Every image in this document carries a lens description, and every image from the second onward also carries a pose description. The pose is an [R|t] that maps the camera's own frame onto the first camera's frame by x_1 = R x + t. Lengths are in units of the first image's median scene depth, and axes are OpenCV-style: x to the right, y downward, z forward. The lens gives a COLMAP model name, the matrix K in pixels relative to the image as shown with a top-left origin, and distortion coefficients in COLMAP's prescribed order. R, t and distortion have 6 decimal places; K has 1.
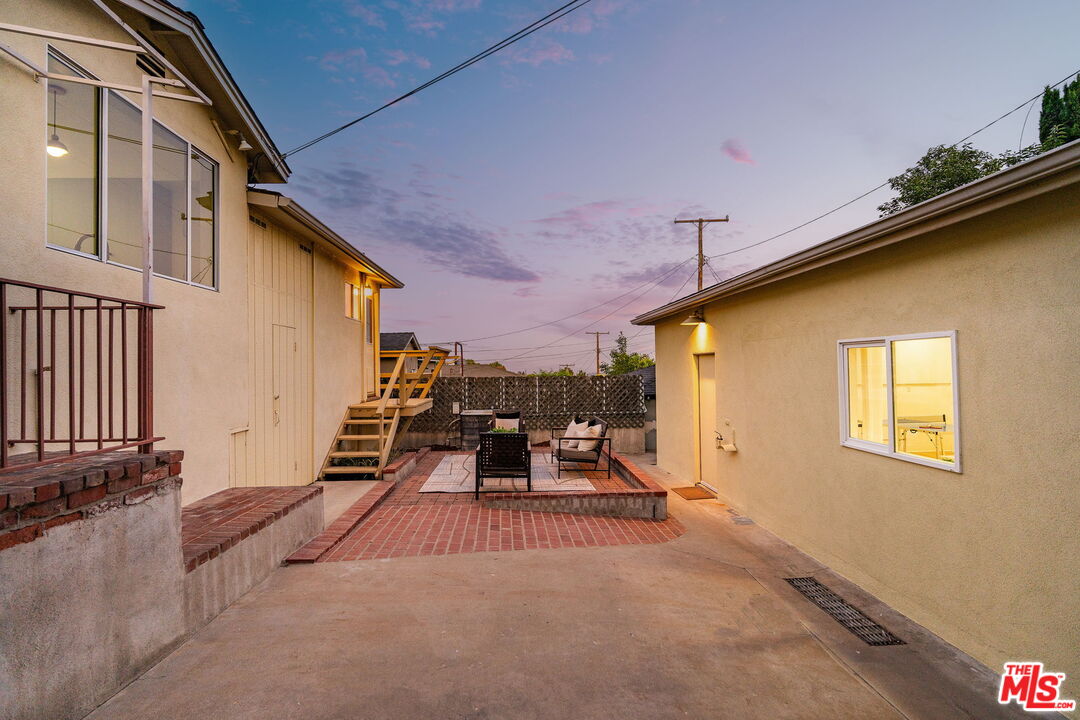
lens RADIAL K [[522.5, 0, 540.0], [0, 522.5, 360.0], [0, 0, 1]] dist [-0.000500, -0.000007]
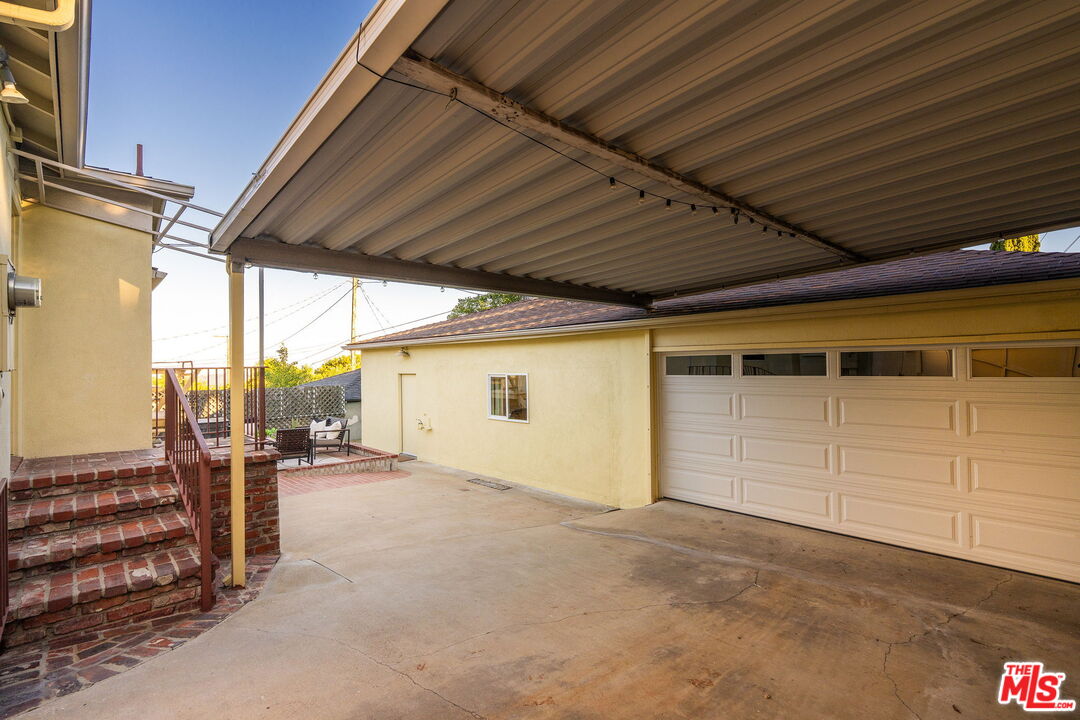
lens RADIAL K [[522.5, 0, 540.0], [0, 522.5, 360.0], [0, 0, 1]] dist [-0.000500, -0.000007]
pose [[0.771486, 0.005814, 0.636220, -0.267214], [-0.002325, 0.999977, -0.006318, -0.028223], [-0.636242, 0.003395, 0.771482, -0.342869]]
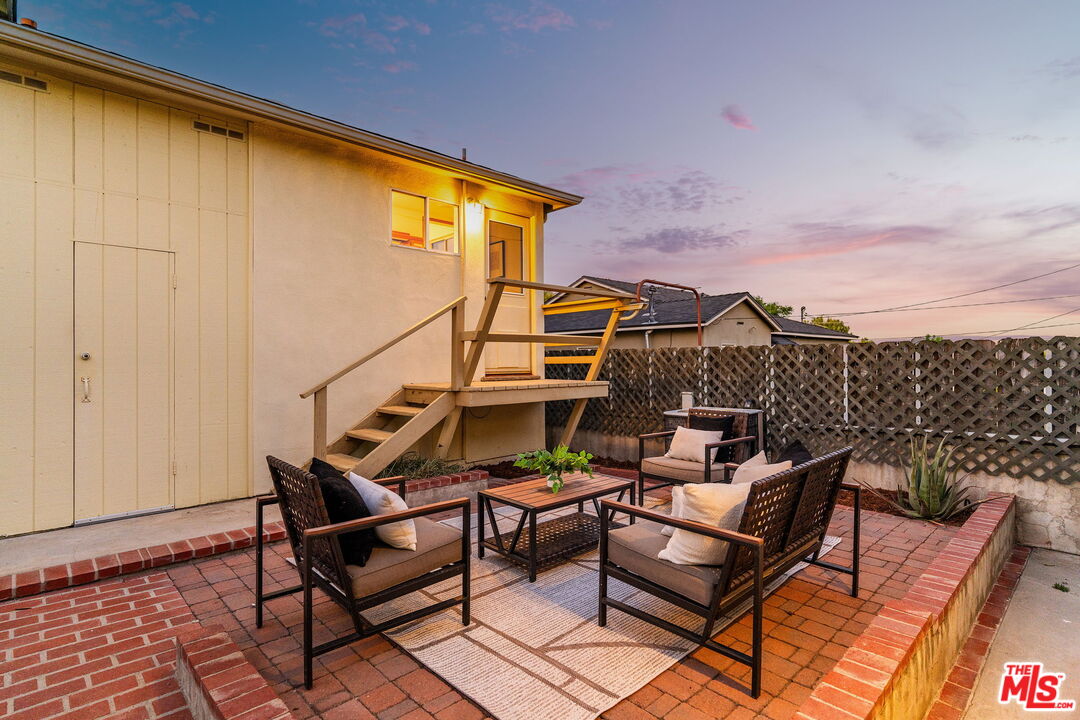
lens RADIAL K [[522.5, 0, 540.0], [0, 522.5, 360.0], [0, 0, 1]] dist [-0.000500, -0.000007]
pose [[0.650810, 0.000608, -0.759240, 0.169105], [0.012170, 0.999863, 0.011233, 0.037741], [0.759143, -0.016550, 0.650714, 0.502980]]
